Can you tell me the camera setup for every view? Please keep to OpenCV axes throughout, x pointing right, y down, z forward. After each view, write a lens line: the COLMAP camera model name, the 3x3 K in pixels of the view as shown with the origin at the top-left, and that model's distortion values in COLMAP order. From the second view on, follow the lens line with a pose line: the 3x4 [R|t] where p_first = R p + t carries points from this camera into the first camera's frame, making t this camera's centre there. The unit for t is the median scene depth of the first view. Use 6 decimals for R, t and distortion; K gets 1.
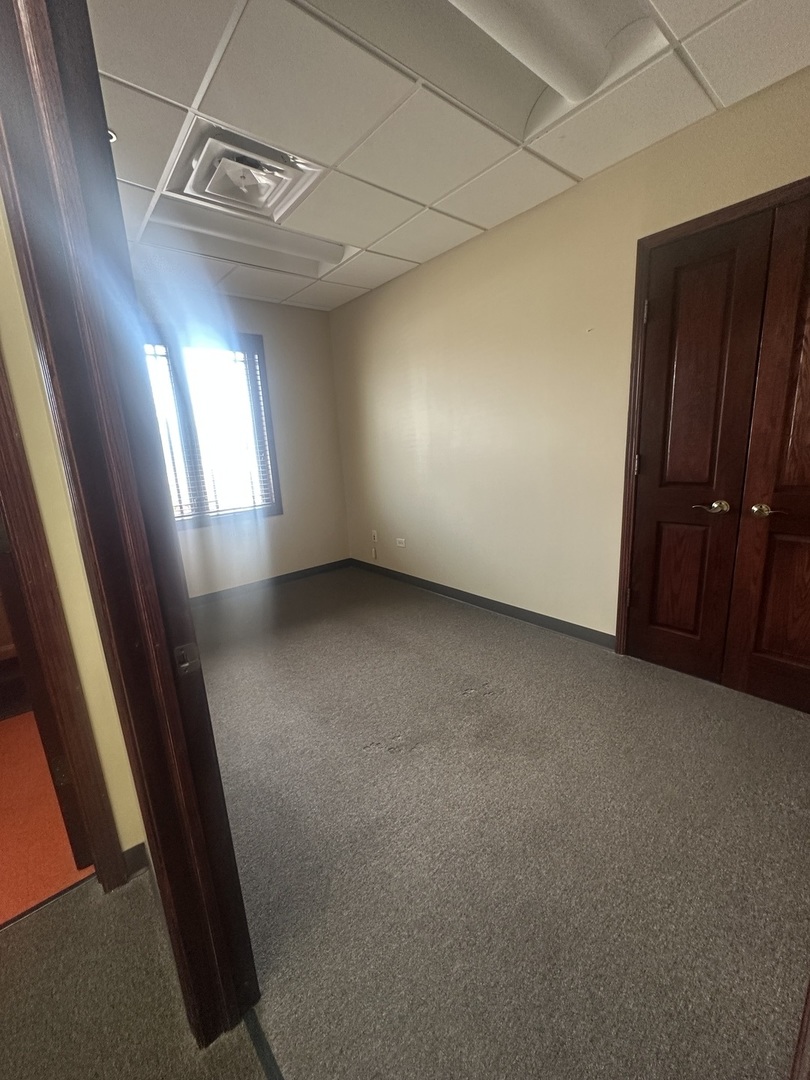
lens RADIAL K [[431.2, 0, 403.7], [0, 431.2, 539.0], [0, 0, 1]] dist [-0.002824, 0.000389]
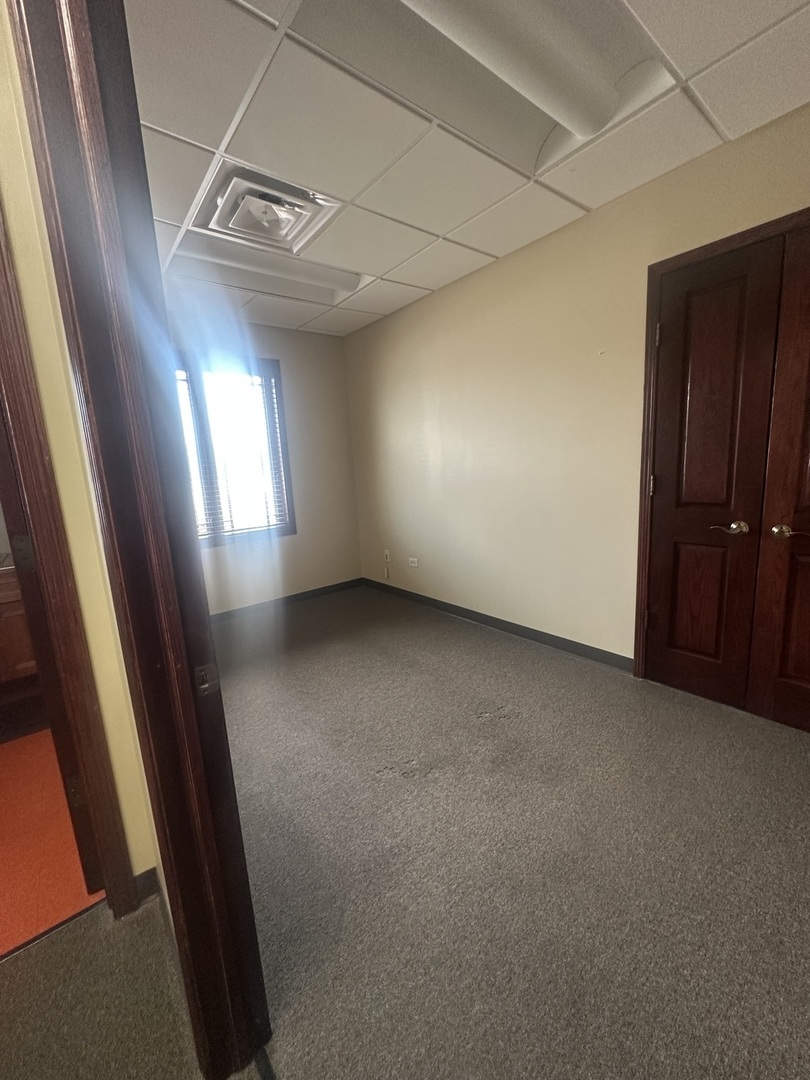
lens RADIAL K [[431.2, 0, 403.7], [0, 431.2, 539.0], [0, 0, 1]] dist [-0.002824, 0.000389]
pose [[0.999693, 0.002259, -0.024674, -0.011030], [-0.003352, 0.999011, -0.044344, -0.003557], [0.024550, 0.044413, 0.998712, -0.002852]]
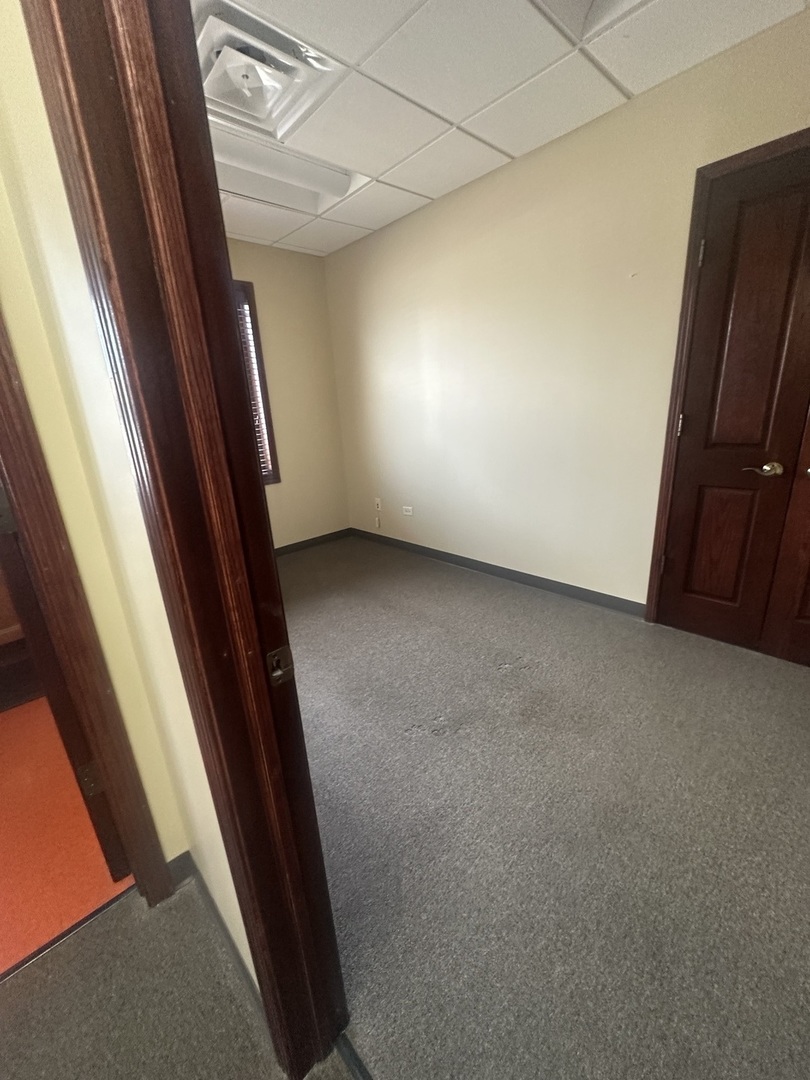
lens RADIAL K [[431.2, 0, 403.7], [0, 431.2, 539.0], [0, 0, 1]] dist [-0.002824, 0.000389]
pose [[0.998539, -0.017553, 0.051106, -0.167271], [0.013601, 0.996963, 0.076681, -0.007450], [-0.052297, -0.075874, 0.995745, 0.114029]]
